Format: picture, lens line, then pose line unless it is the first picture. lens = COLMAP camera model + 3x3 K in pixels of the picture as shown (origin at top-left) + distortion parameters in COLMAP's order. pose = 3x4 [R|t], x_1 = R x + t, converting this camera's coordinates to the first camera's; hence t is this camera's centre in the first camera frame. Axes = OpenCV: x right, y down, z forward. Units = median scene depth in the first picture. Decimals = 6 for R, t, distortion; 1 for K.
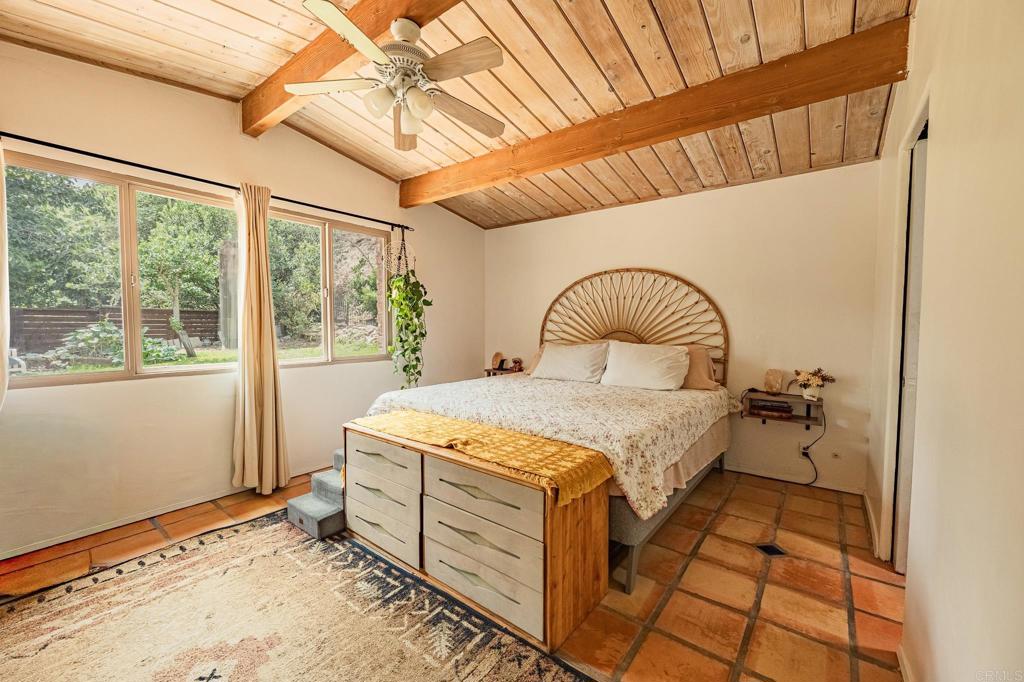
lens RADIAL K [[411.8, 0, 505.3], [0, 411.8, 341.7], [0, 0, 1]] dist [-0.007047, 0.000234]
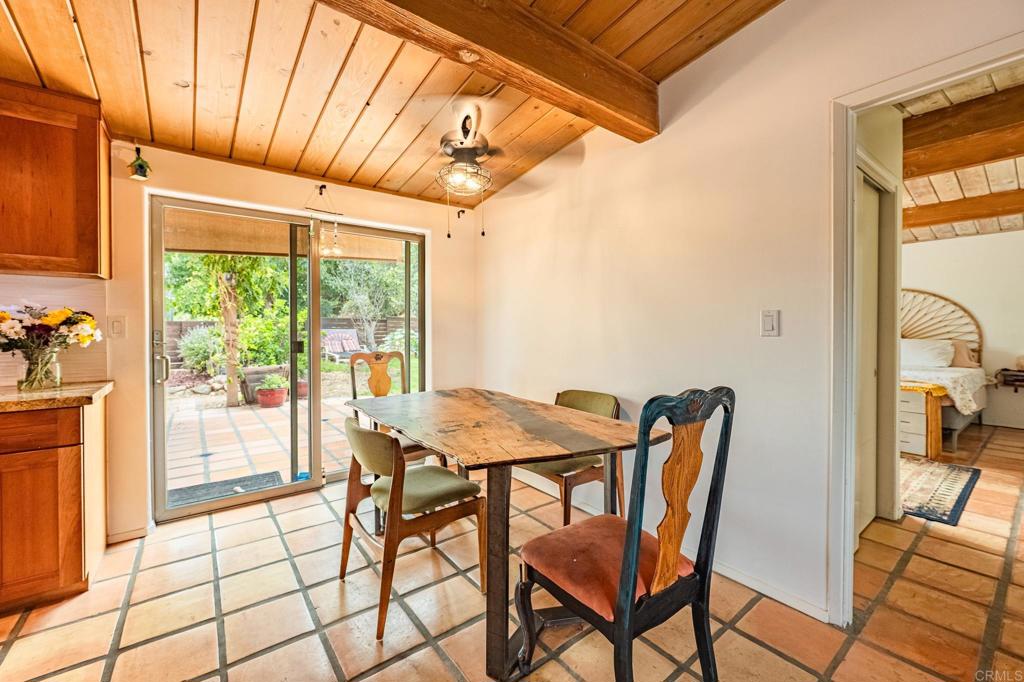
lens RADIAL K [[411.8, 0, 506.9], [0, 411.8, 335.5], [0, 0, 1]] dist [-0.007047, 0.000234]
pose [[0.961946, -0.008191, -0.273117, -0.743718], [0.000339, 0.999586, -0.028783, 0.036958], [0.273240, 0.027596, 0.961550, -0.934062]]
